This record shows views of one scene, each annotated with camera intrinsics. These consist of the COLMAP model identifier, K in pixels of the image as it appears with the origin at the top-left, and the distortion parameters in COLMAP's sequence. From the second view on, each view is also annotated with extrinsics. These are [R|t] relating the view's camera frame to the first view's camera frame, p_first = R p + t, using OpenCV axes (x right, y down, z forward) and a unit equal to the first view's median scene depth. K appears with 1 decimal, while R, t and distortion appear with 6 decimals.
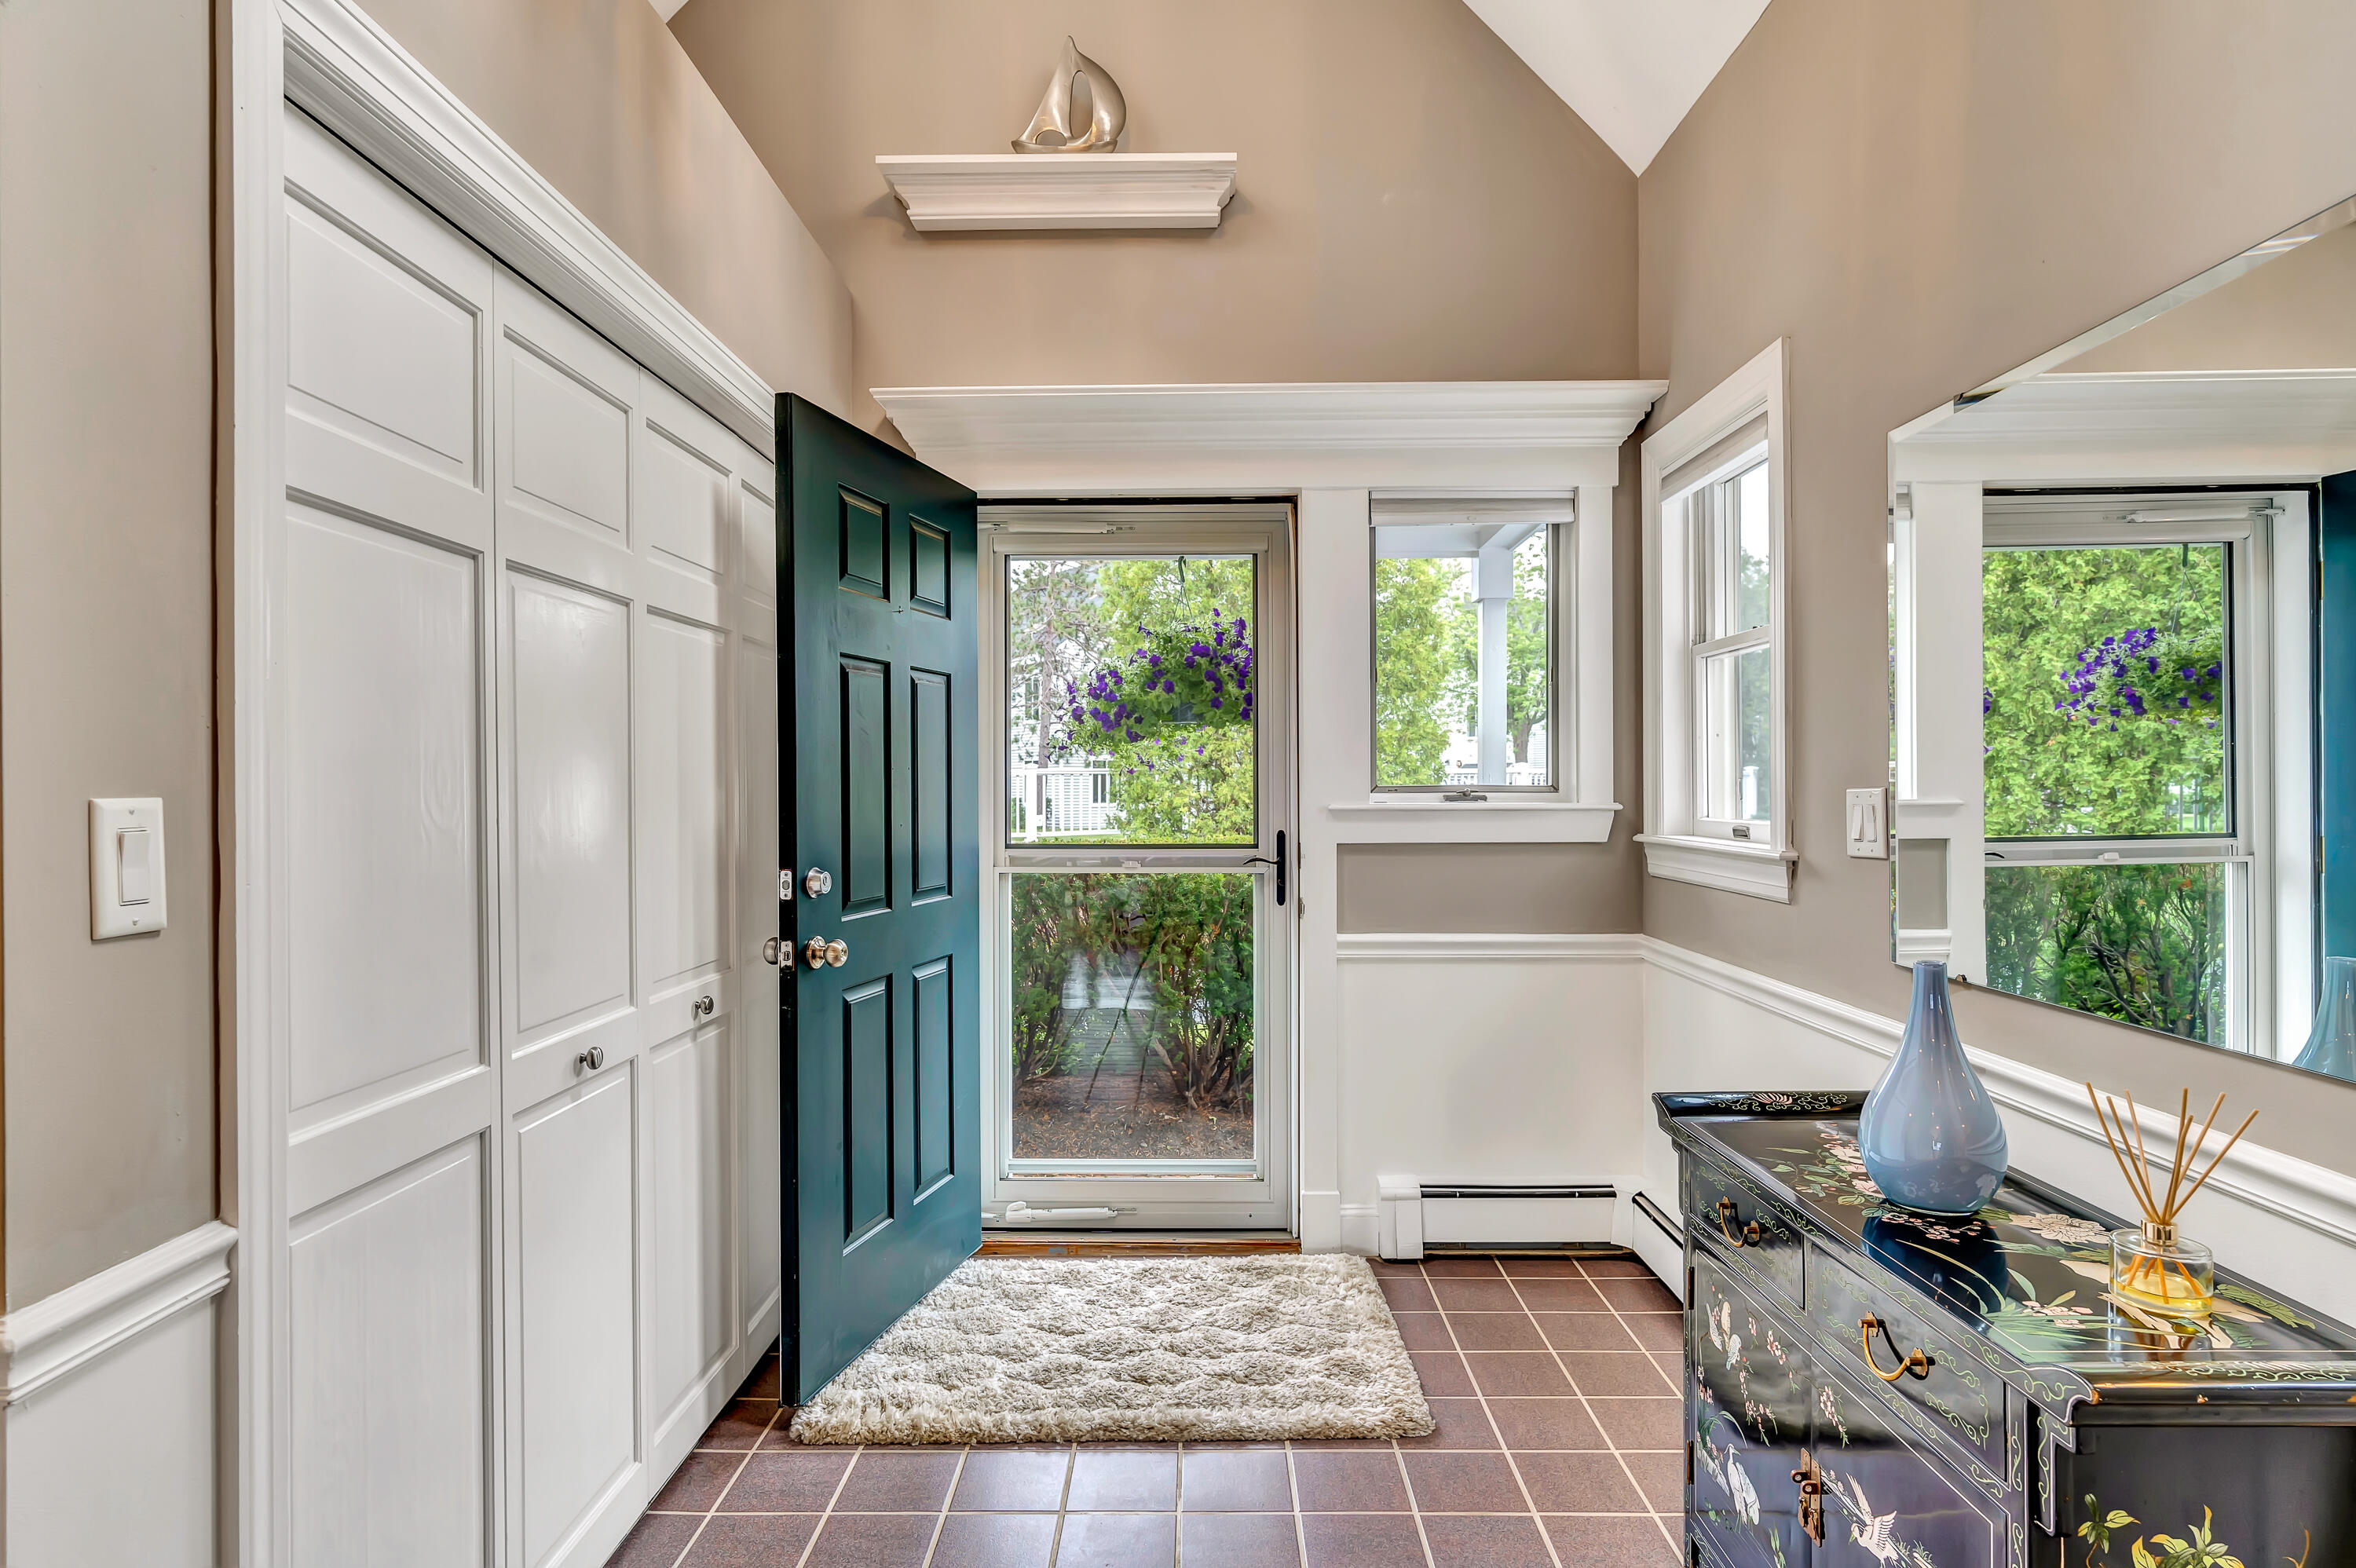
lens RADIAL K [[1268.3, 0, 1200.6], [0, 1268.3, 796.2], [0, 0, 1]] dist [-0.006261, 0.001716]
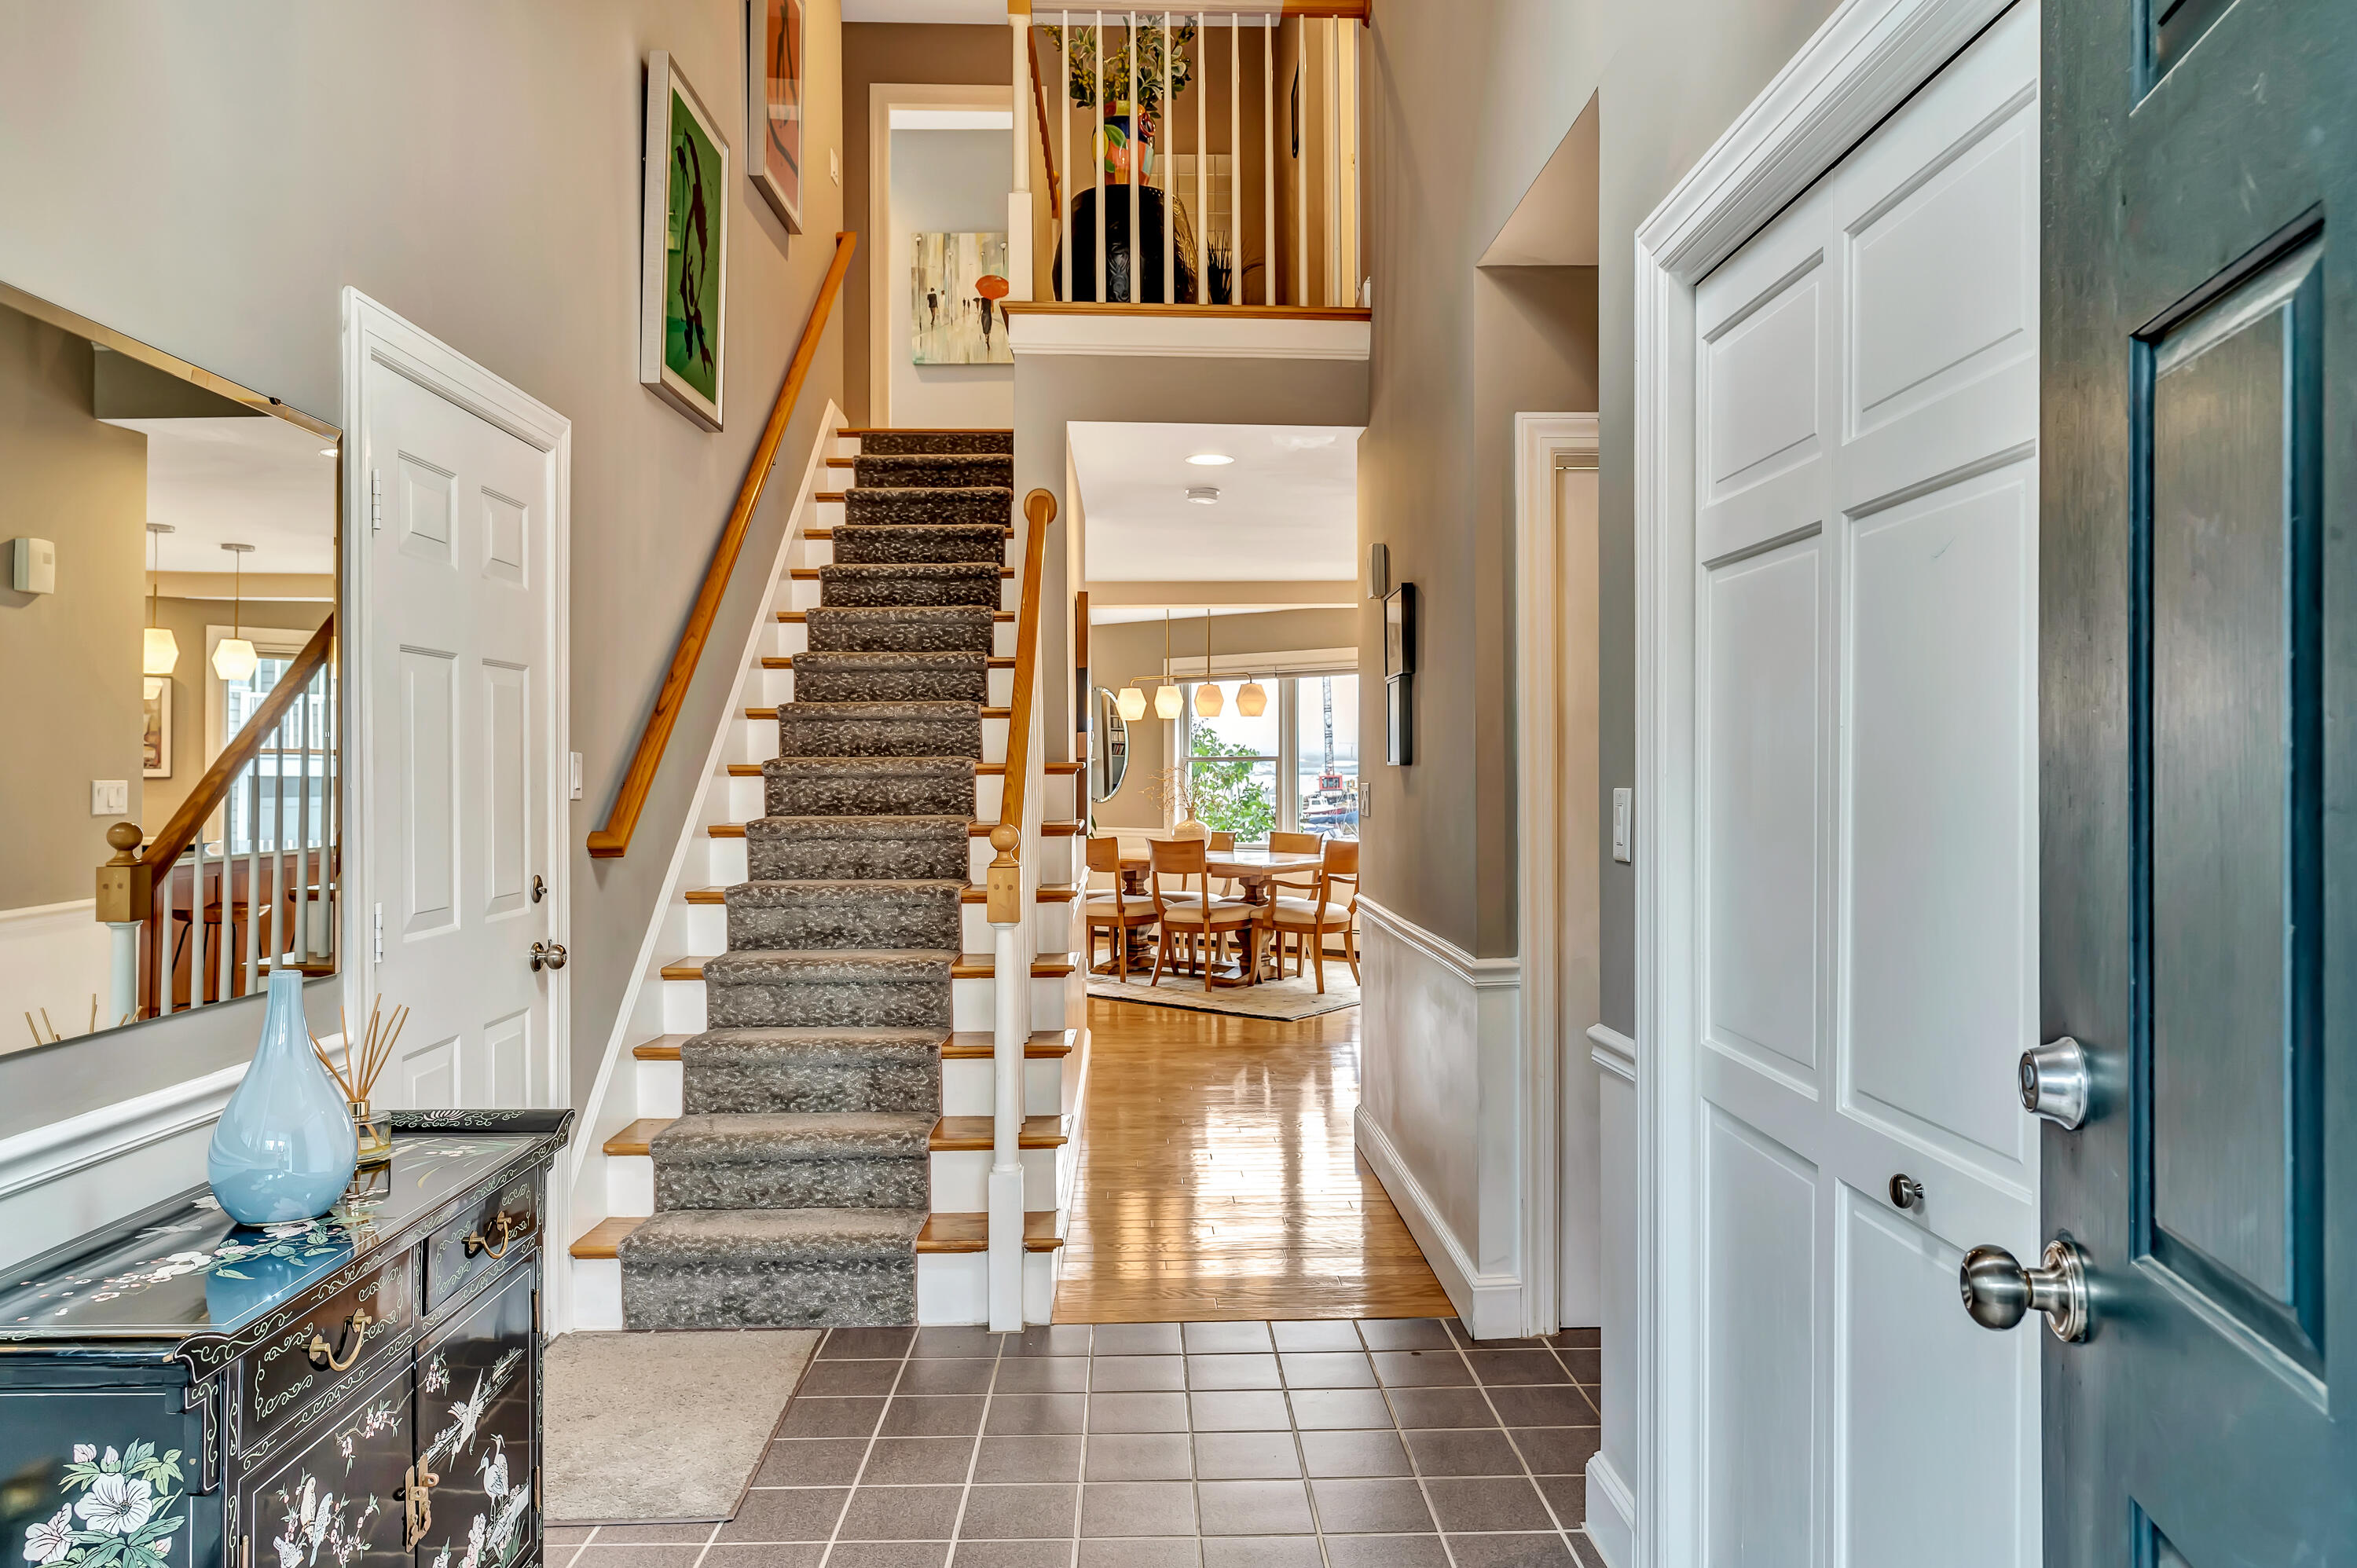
lens RADIAL K [[1550.1, 0, 1178.8], [0, 1550.1, 774.3], [0, 0, 1]] dist [-0.000008, -0.000036]
pose [[-0.999644, 0.010867, -0.024351, -0.043135], [0.010724, 0.999925, 0.005969, -0.007662], [0.024414, 0.005706, -0.999686, 1.225062]]
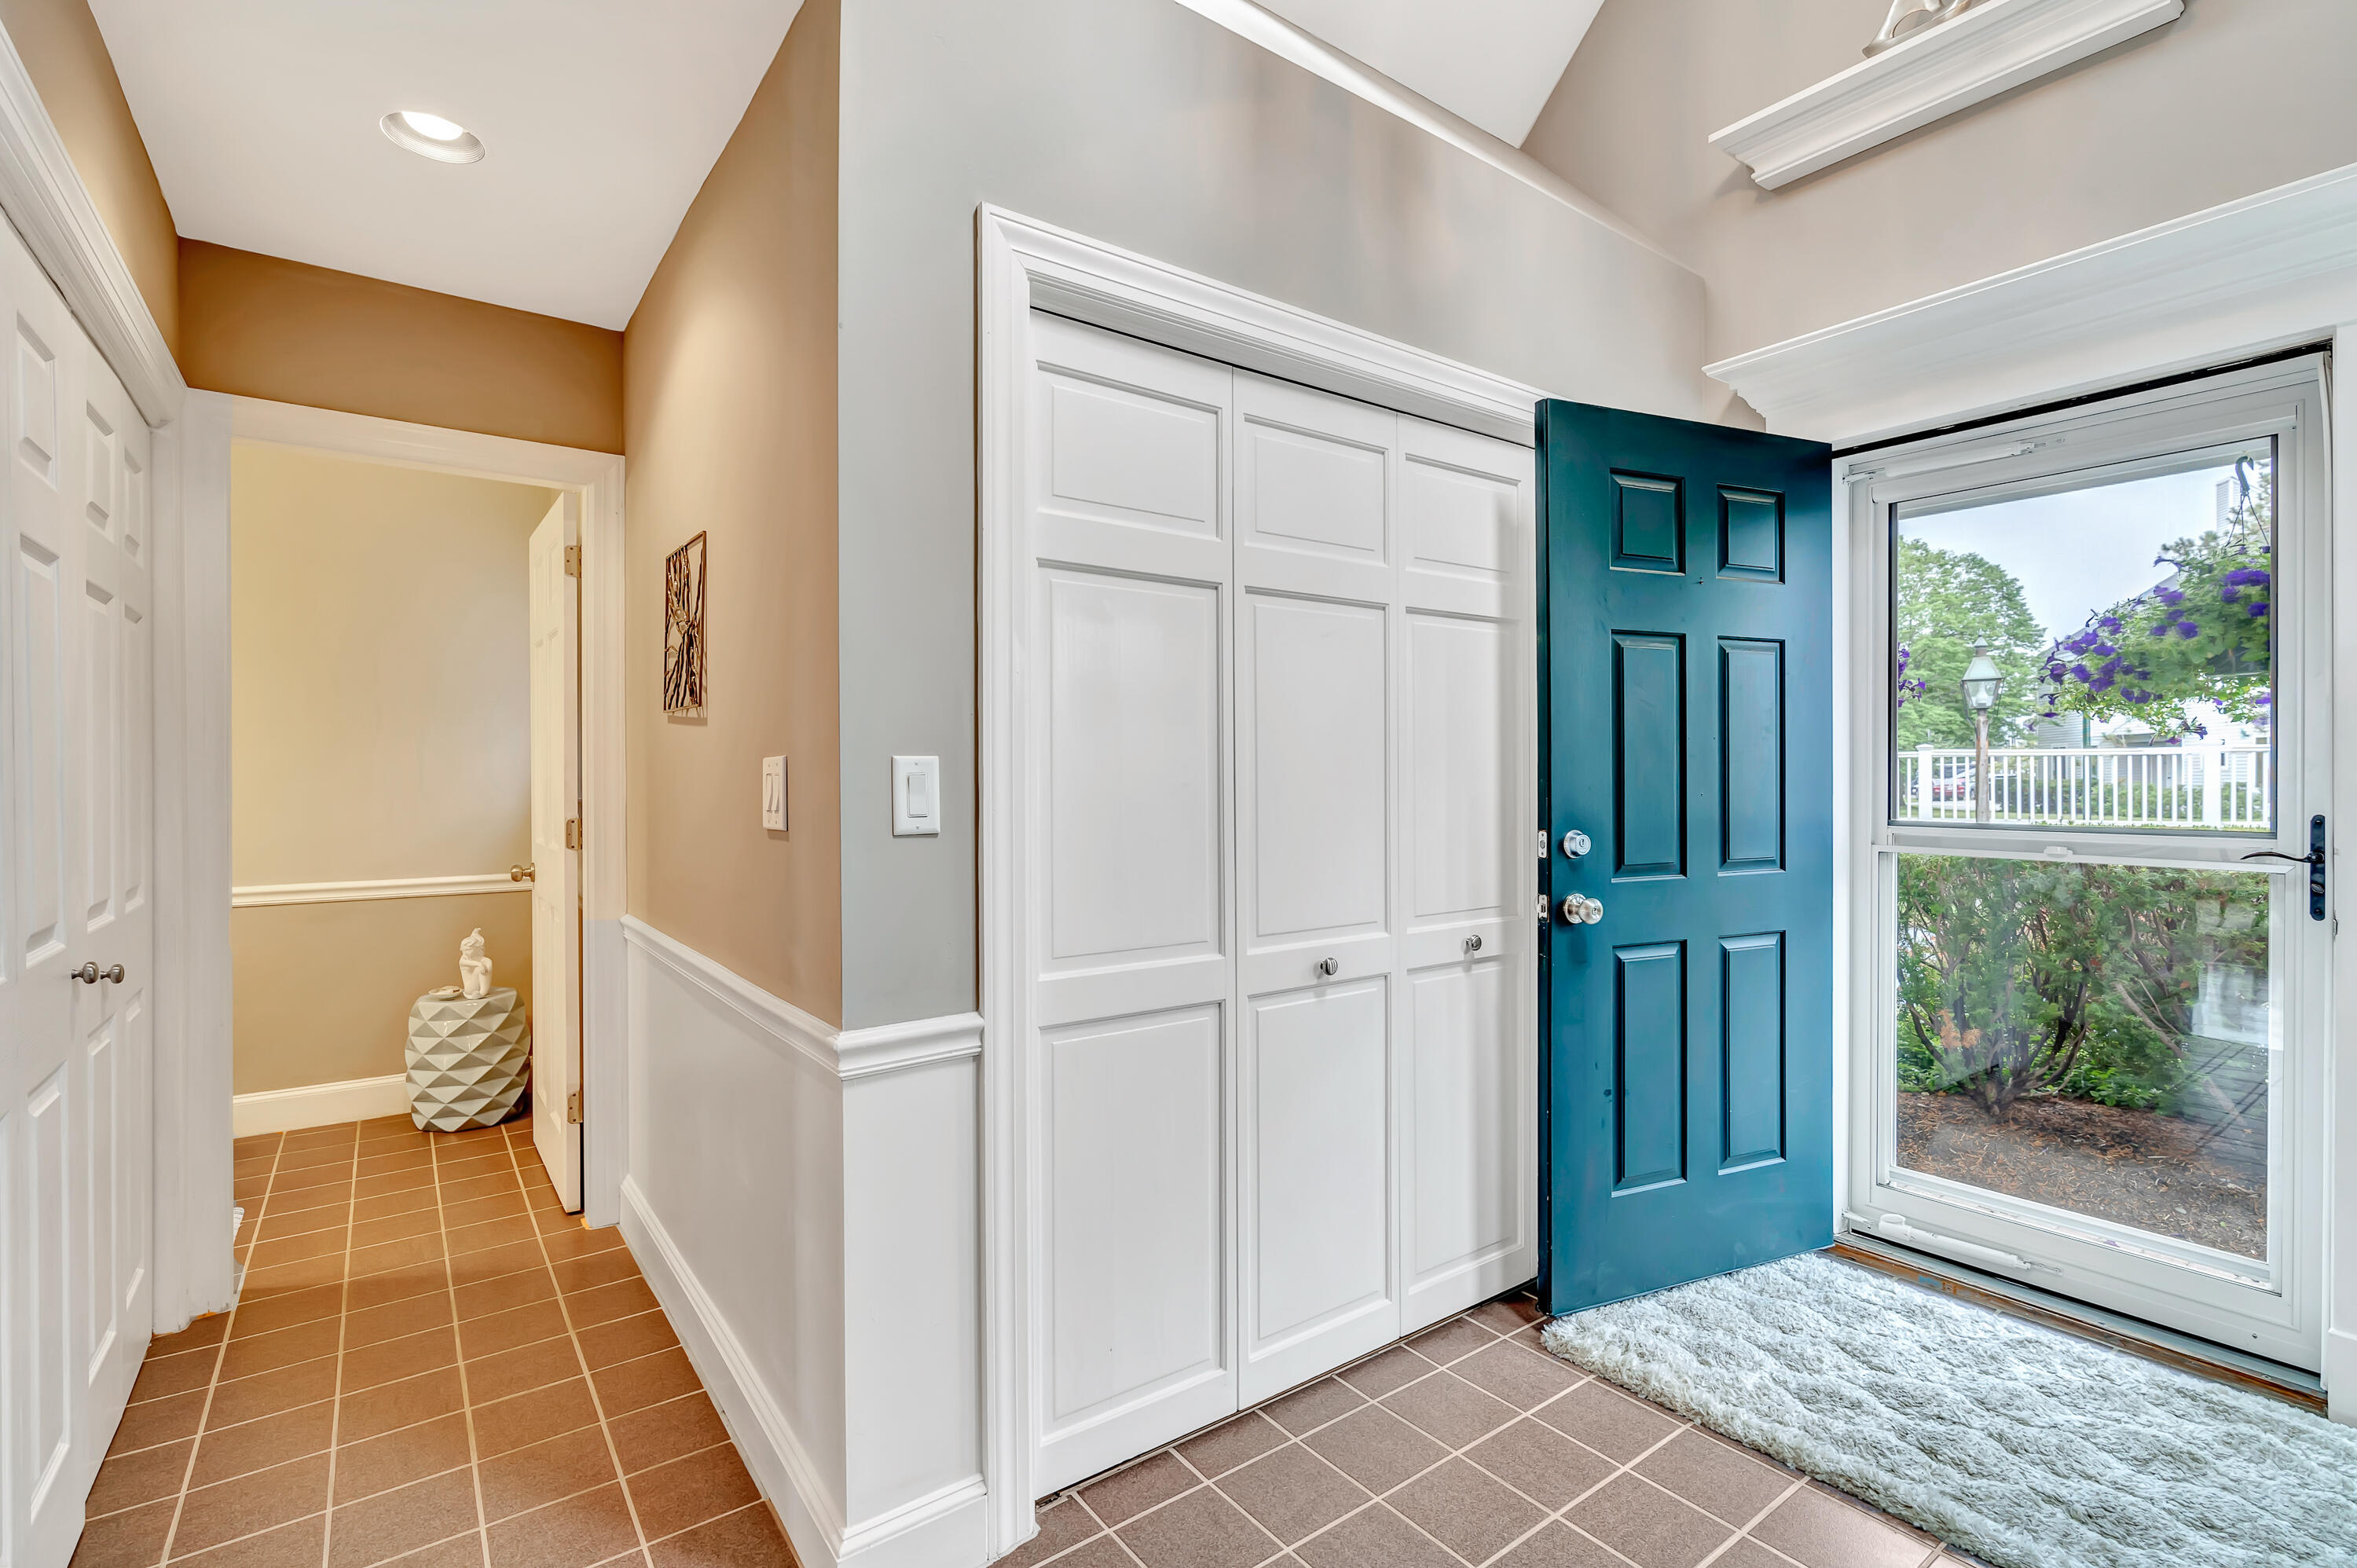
lens RADIAL K [[1097.5, 0, 1183.8], [0, 1097.5, 789.6], [0, 0, 1]] dist [-0.008908, 0.003819]
pose [[0.591278, 0.012005, -0.806379, 0.205842], [-0.005233, 0.999925, 0.011050, 0.010375], [0.806451, -0.002314, 0.591296, 0.140942]]
